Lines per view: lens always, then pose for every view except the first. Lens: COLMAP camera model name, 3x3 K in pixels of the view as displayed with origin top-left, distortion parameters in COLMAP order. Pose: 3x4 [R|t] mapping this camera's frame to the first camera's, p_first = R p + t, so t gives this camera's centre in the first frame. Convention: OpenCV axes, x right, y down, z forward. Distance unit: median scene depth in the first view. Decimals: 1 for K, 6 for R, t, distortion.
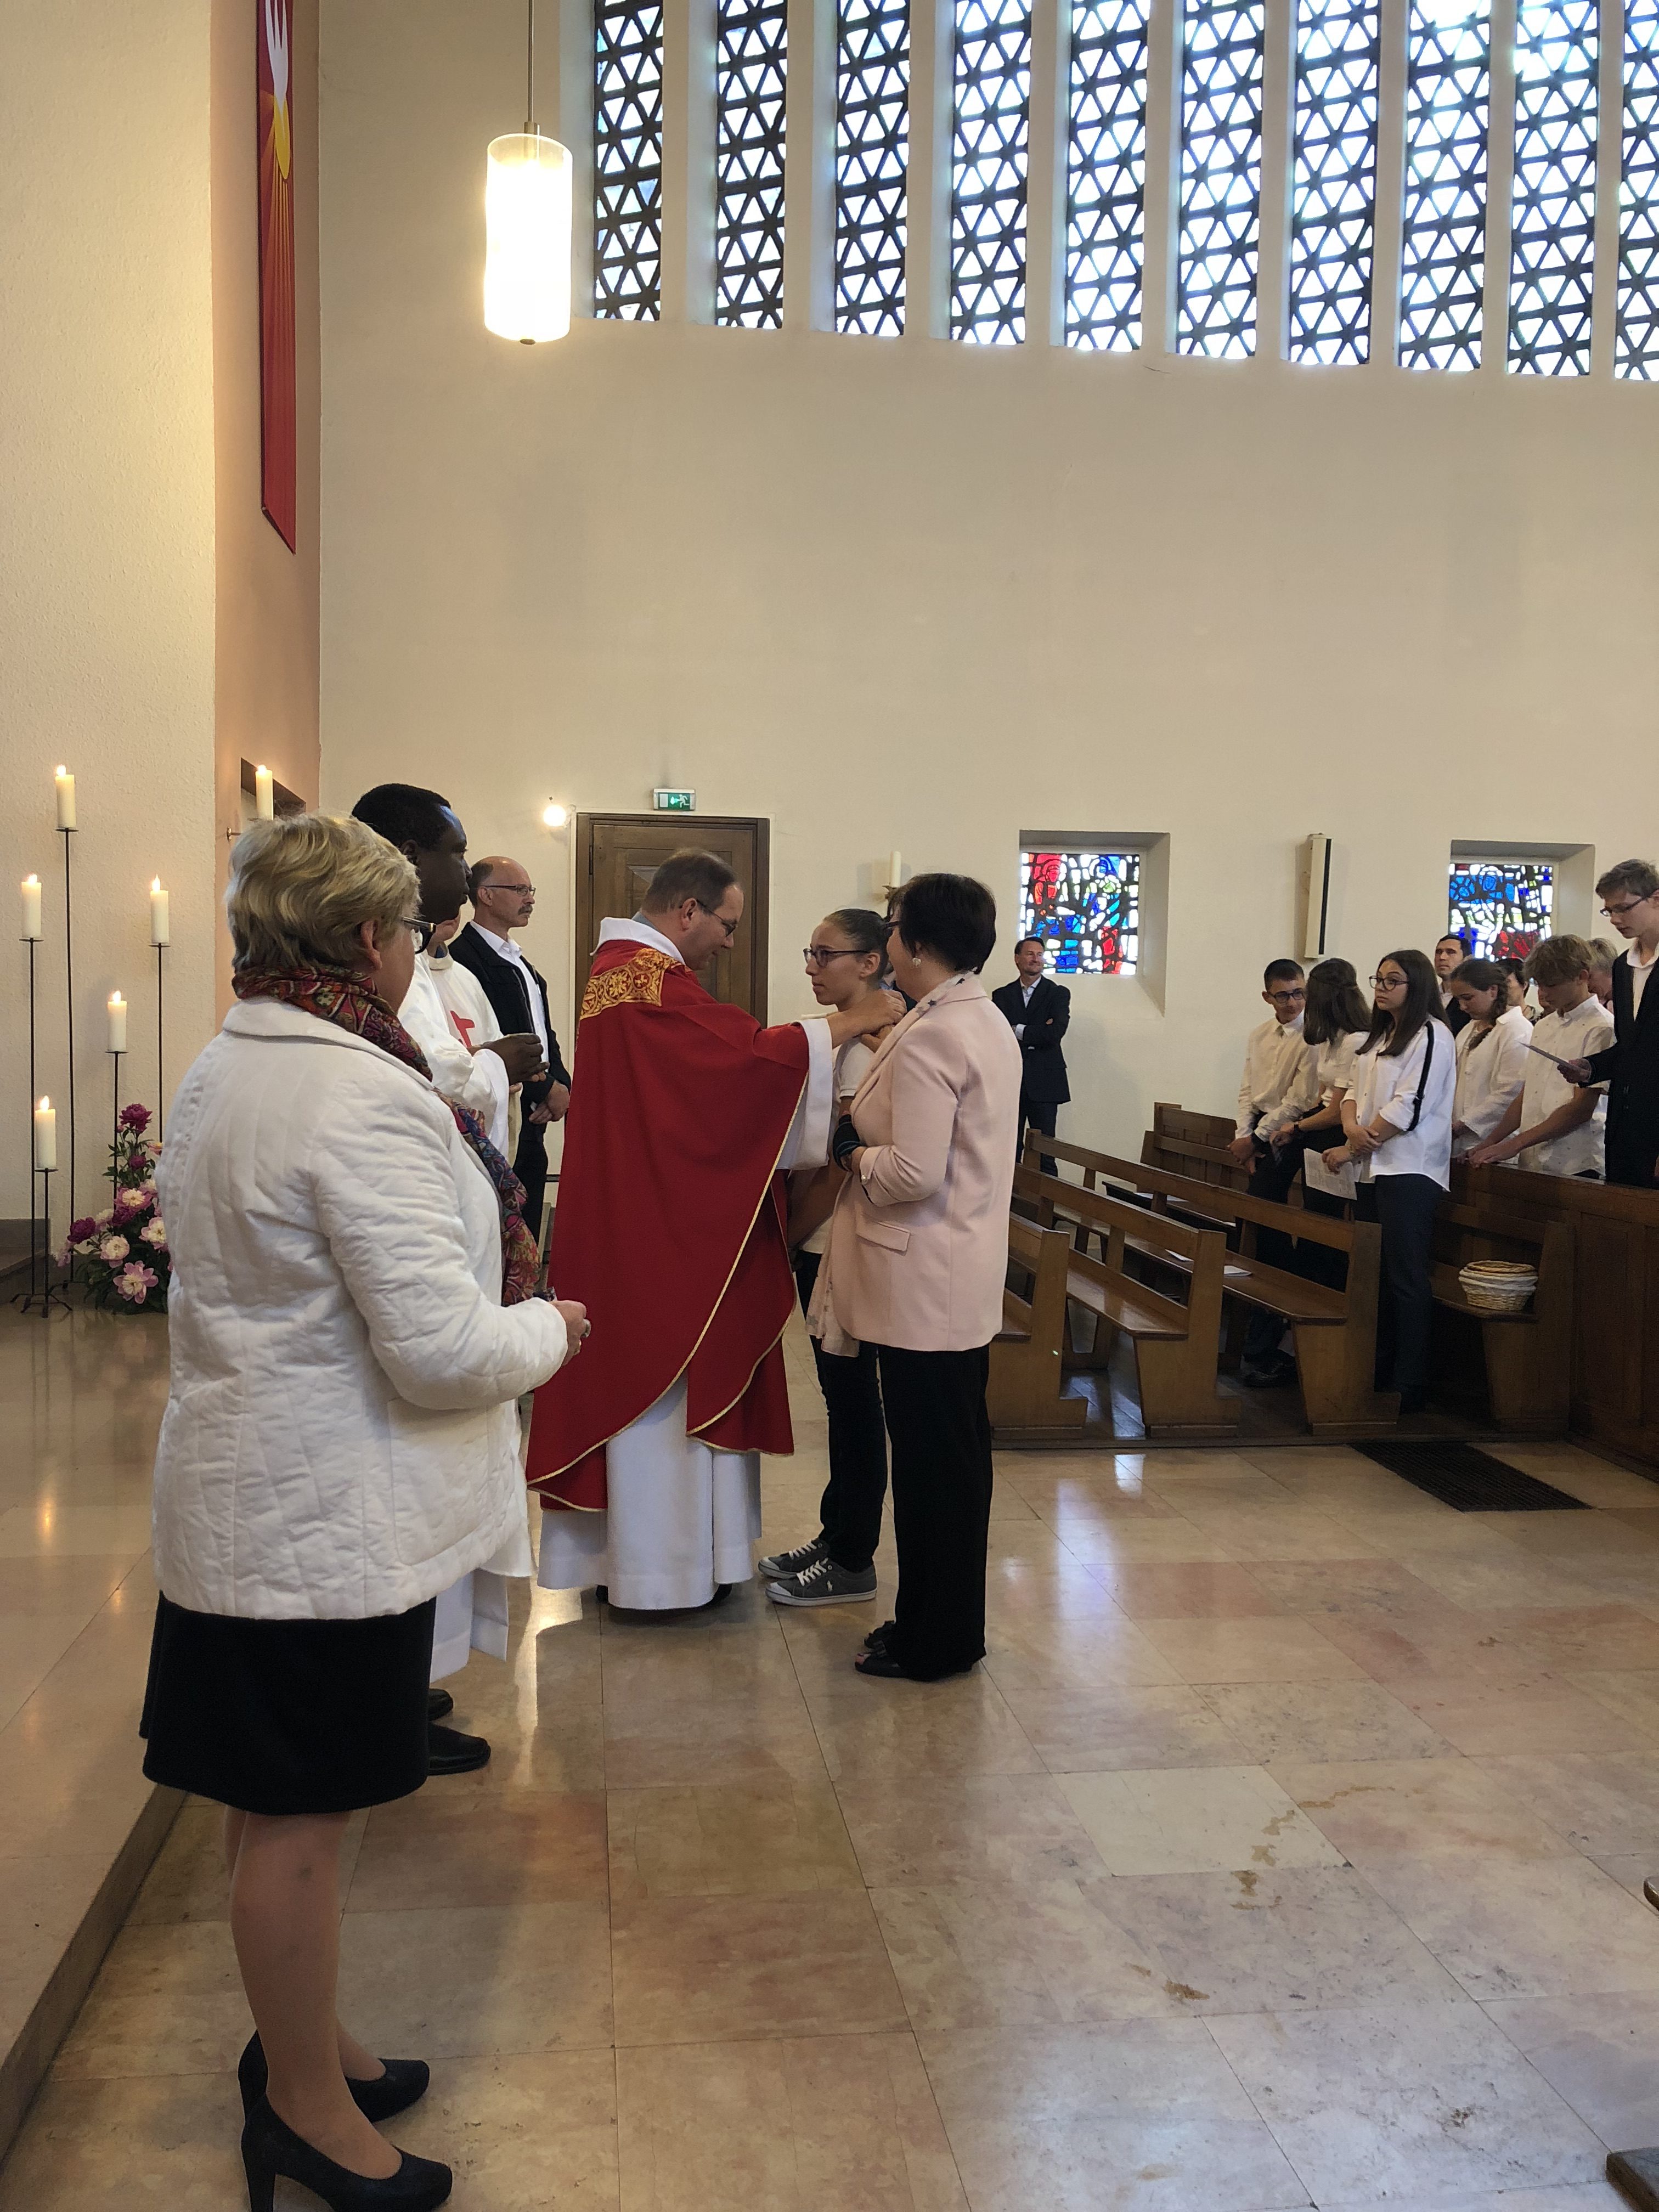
lens RADIAL K [[1808.2, 0, 800.4], [0, 1808.2, 1089.0], [0, 0, 1]] dist [0.027915, -0.007398]
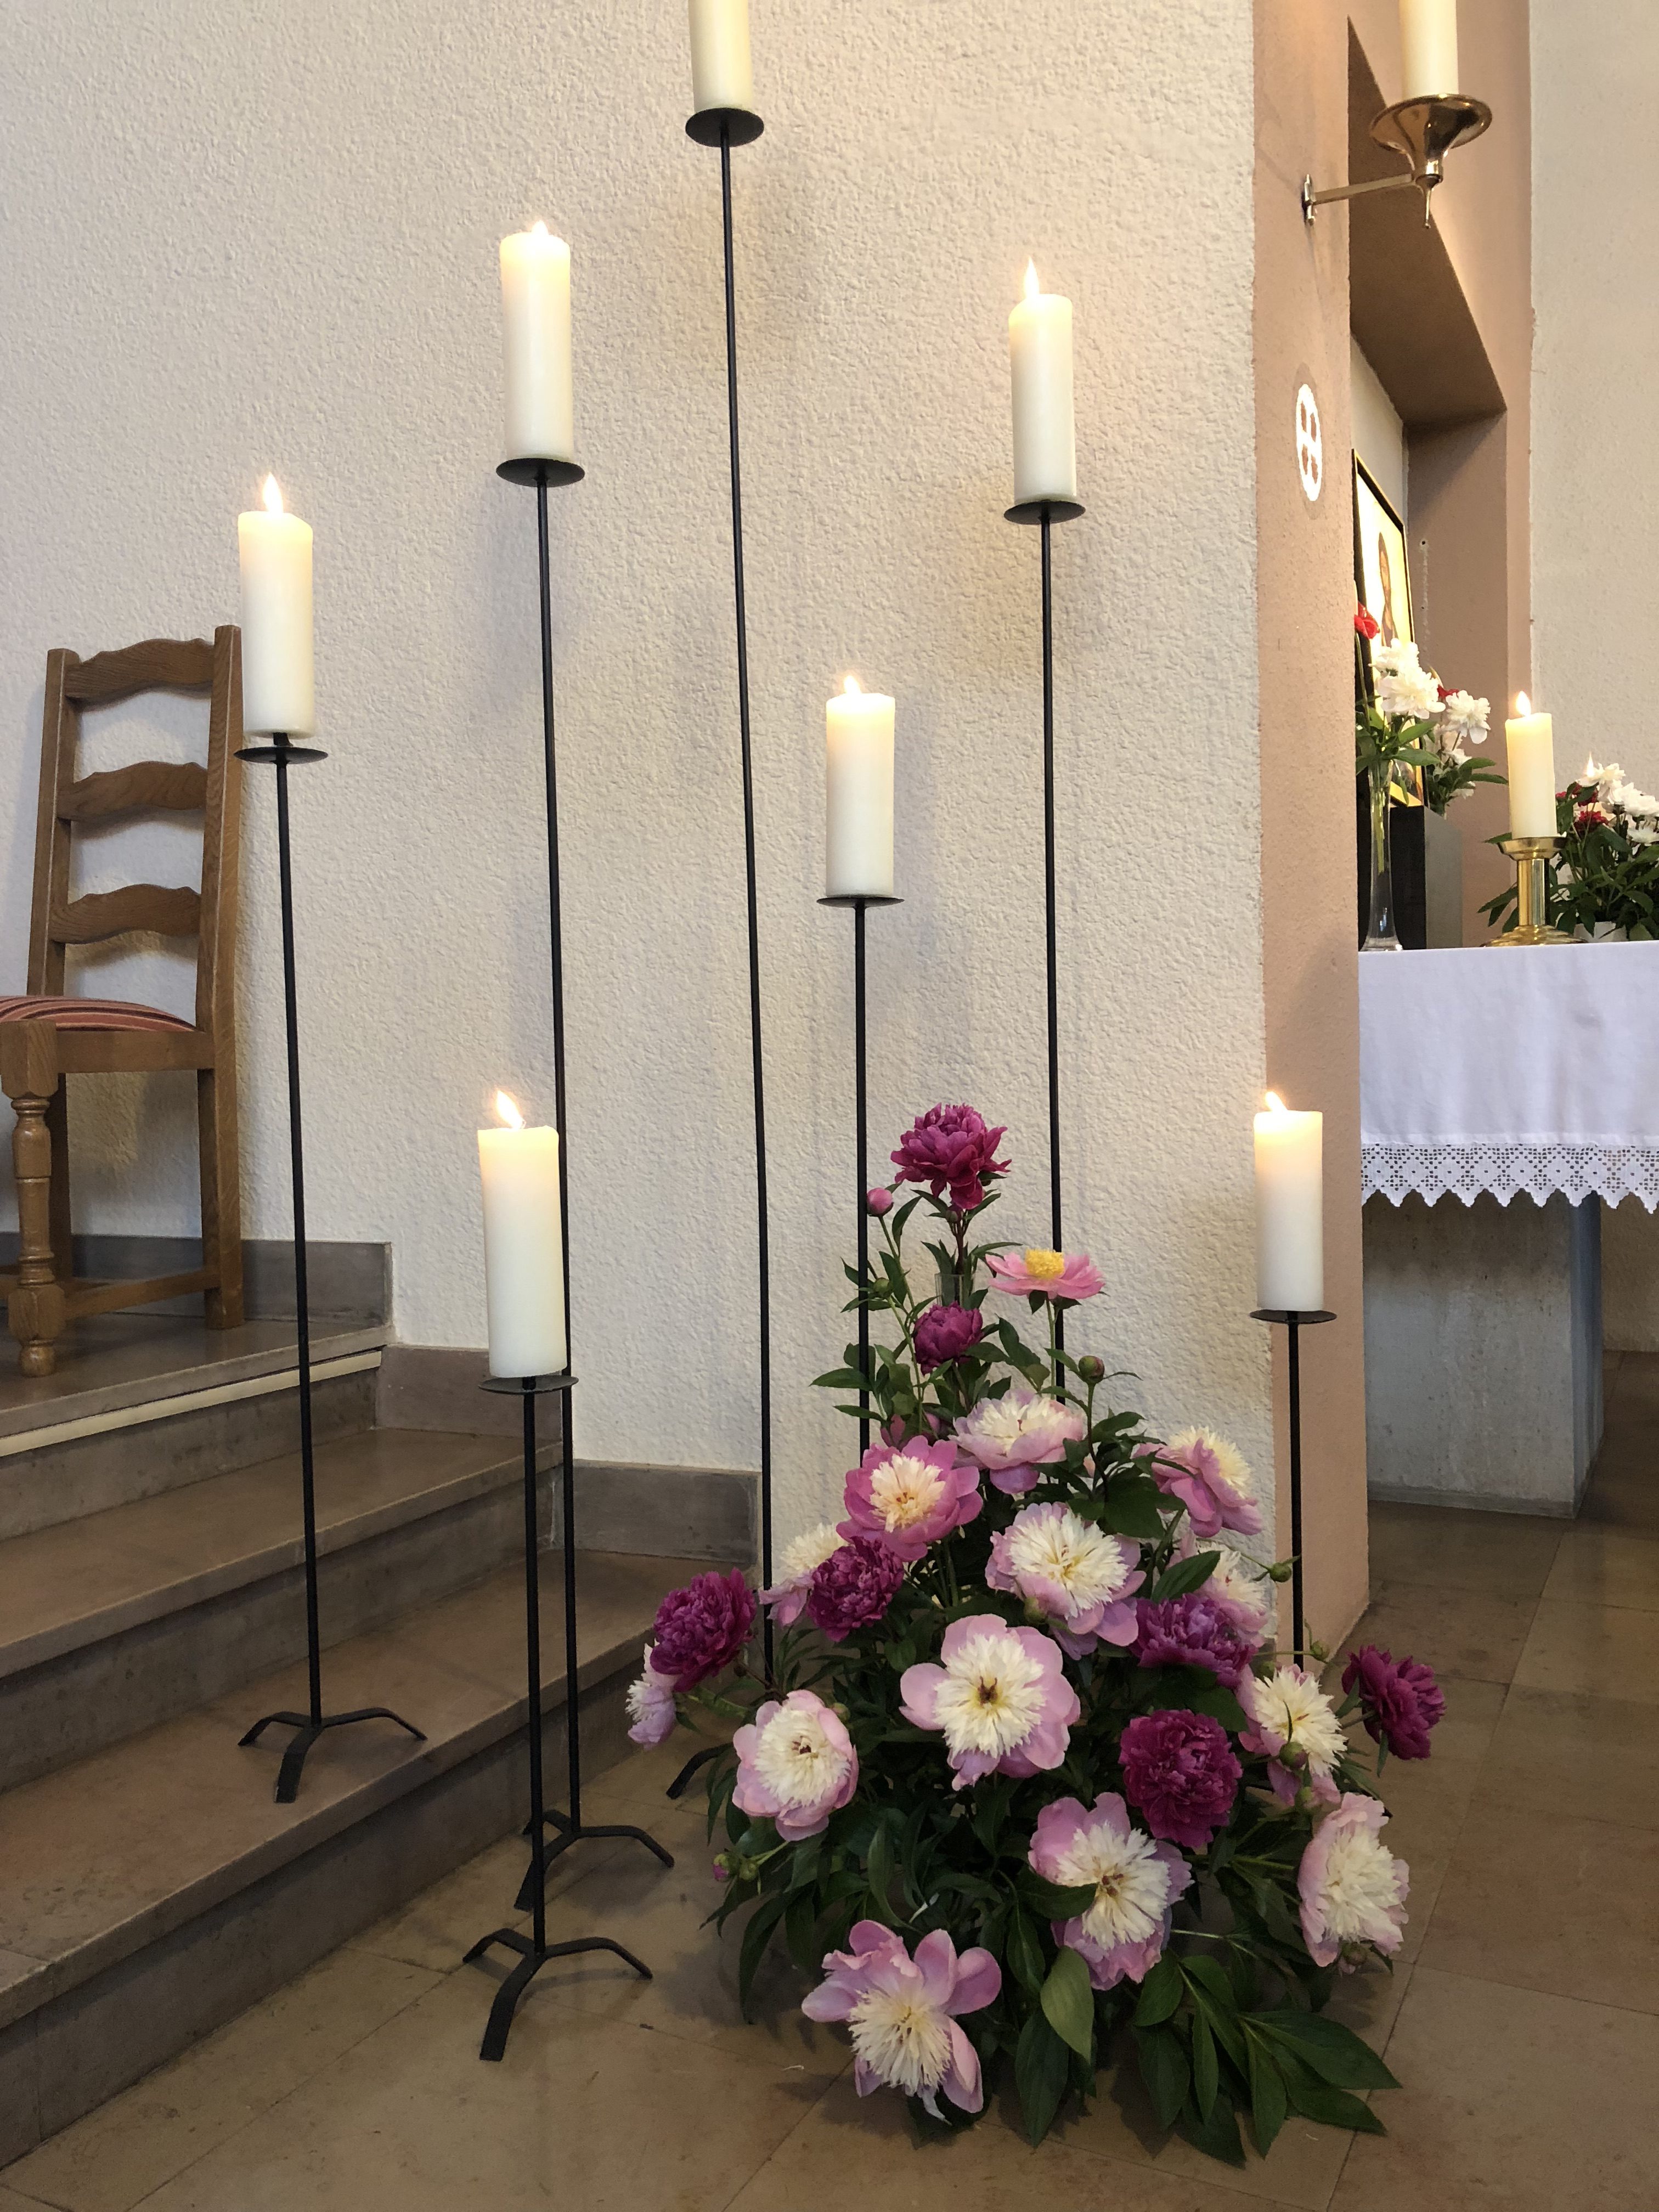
lens RADIAL K [[1808.2, 0, 800.4], [0, 1808.2, 1089.0], [0, 0, 1]] dist [0.027915, -0.007398]
pose [[0.826259, -0.013682, -0.563125, -0.236484], [0.003481, 0.999810, -0.019184, 0.010859], [0.563280, 0.013891, 0.826149, 0.769807]]
